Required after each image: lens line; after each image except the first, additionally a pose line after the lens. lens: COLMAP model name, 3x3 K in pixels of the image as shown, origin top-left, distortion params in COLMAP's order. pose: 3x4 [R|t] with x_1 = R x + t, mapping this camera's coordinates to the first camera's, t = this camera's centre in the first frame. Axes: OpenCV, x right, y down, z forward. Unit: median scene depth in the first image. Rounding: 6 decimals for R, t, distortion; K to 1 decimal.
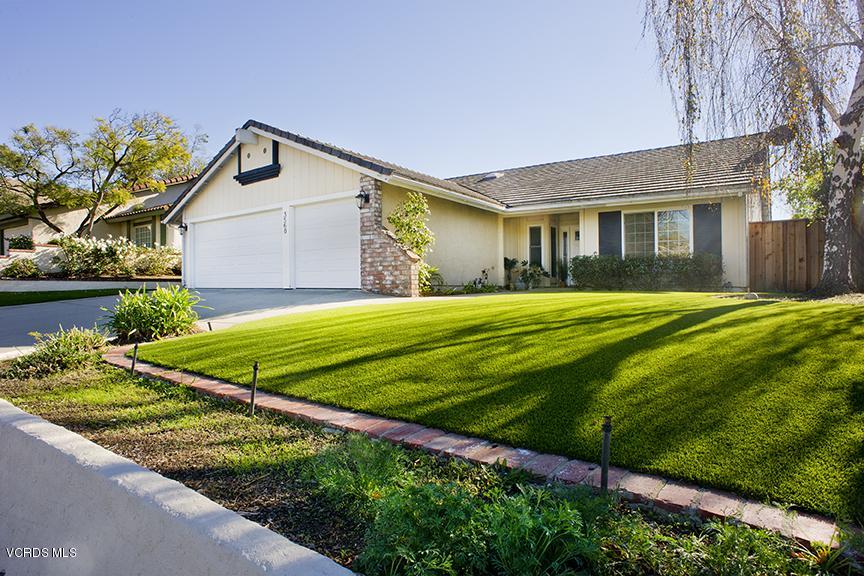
lens RADIAL K [[483.6, 0, 464.0], [0, 483.6, 291.8], [0, 0, 1]] dist [-0.053977, 0.003169]
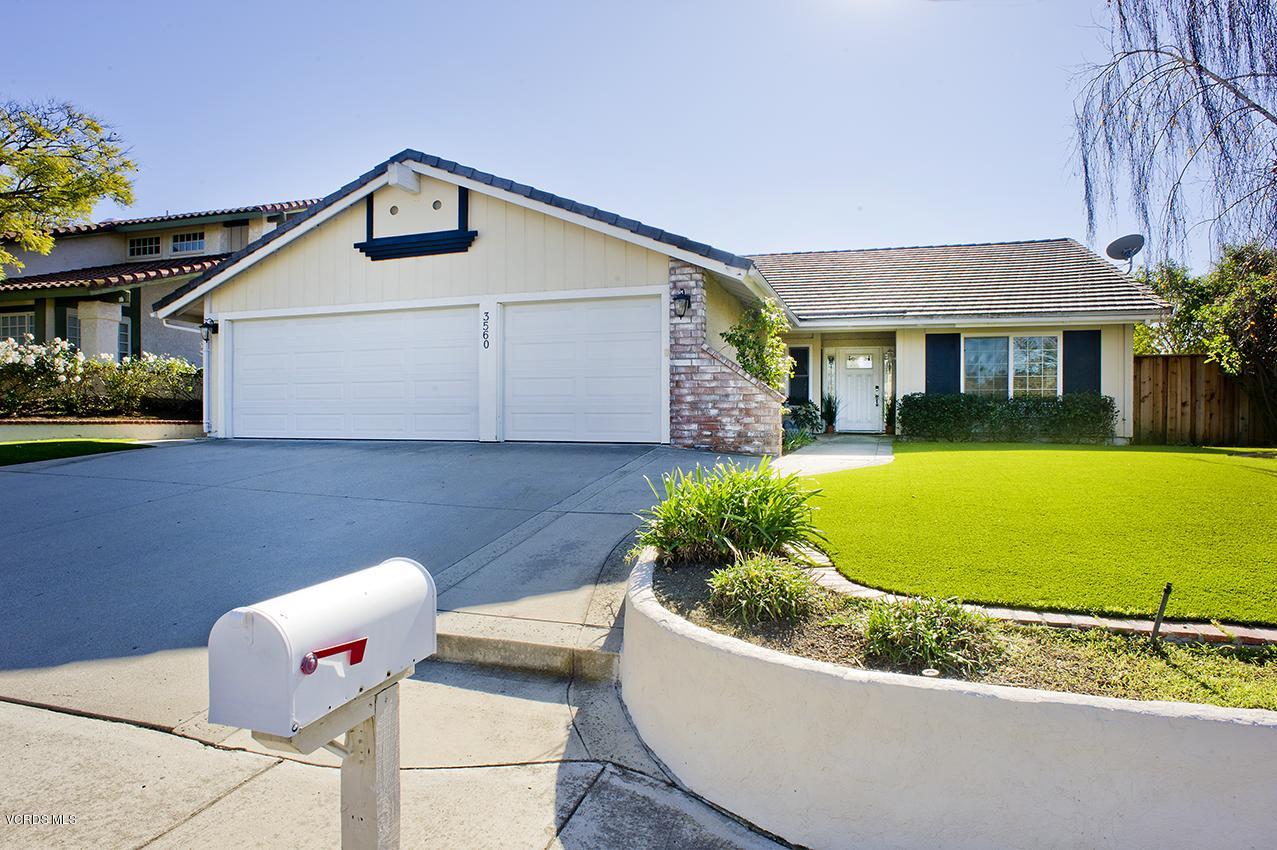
lens RADIAL K [[714.7, 0, 634.4], [0, 714.7, 425.4], [0, 0, 1]] dist [-0.053977, 0.003169]
pose [[0.953403, -0.001608, 0.301696, -0.501649], [0.002634, 0.999992, -0.002996, -0.025572], [-0.301689, 0.003652, 0.953400, 0.116520]]
